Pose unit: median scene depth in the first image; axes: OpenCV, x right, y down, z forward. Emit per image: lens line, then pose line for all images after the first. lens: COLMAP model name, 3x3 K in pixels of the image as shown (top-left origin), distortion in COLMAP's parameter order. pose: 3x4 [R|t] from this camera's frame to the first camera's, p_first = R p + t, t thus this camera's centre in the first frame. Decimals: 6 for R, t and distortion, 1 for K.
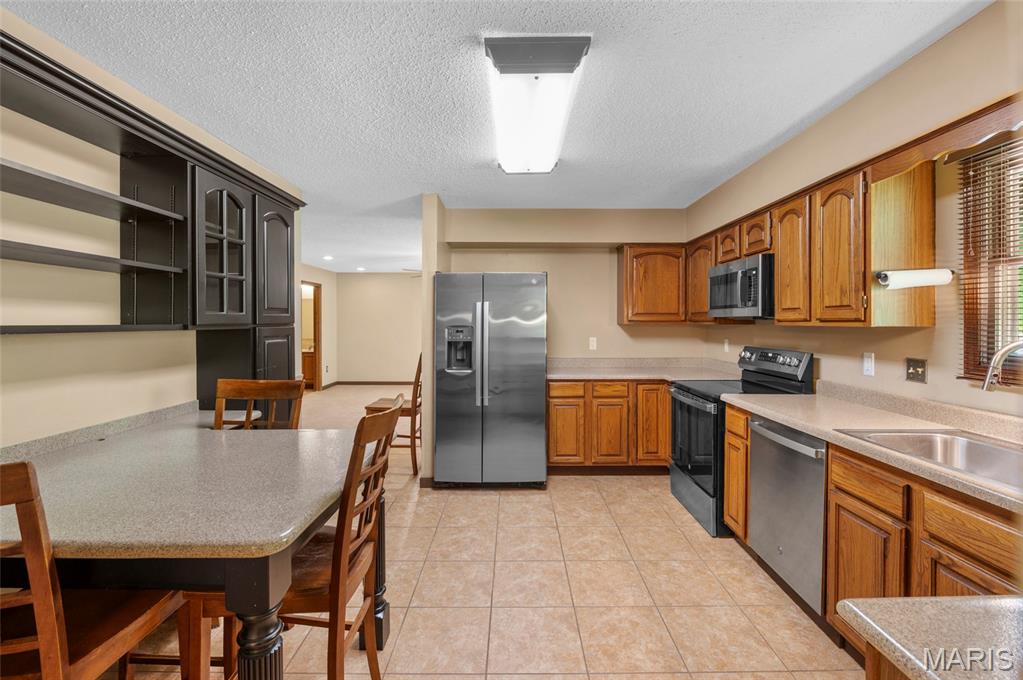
lens RADIAL K [[430.5, 0, 509.4], [0, 430.5, 323.1], [0, 0, 1]] dist [0.000988, 0.000146]
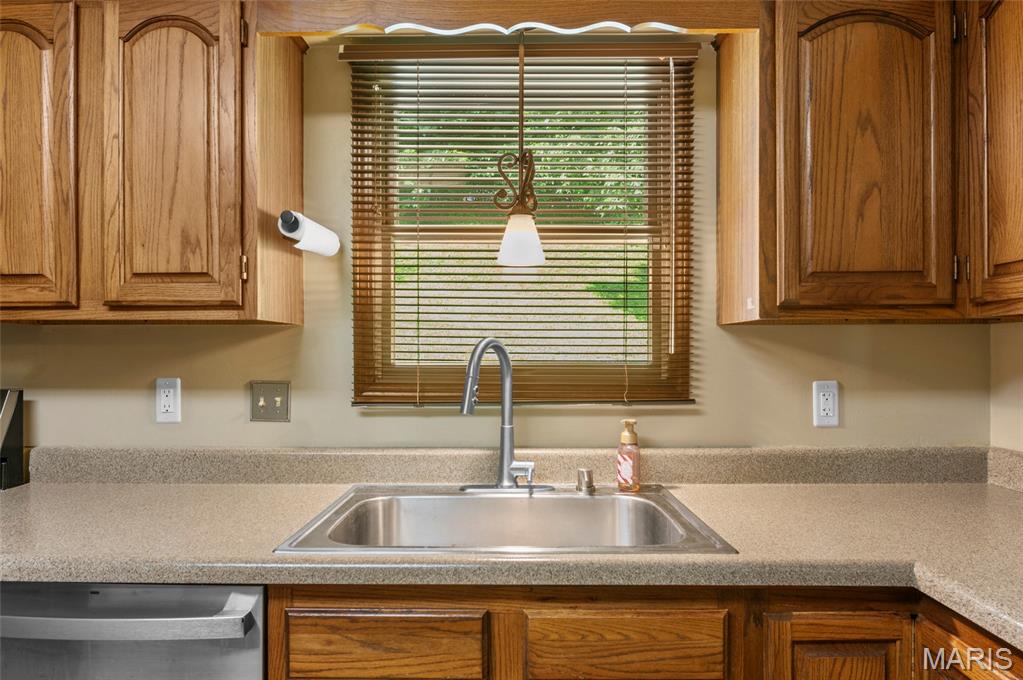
lens RADIAL K [[585.2, 0, 511.4], [0, 585.2, 356.0], [0, 0, 1]] dist [-0.018224, -0.000431]
pose [[-0.013261, 0.000232, 0.999912, 0.159591], [0.003058, 0.999995, -0.000192, 0.050206], [-0.999907, 0.003055, -0.013261, 0.687930]]
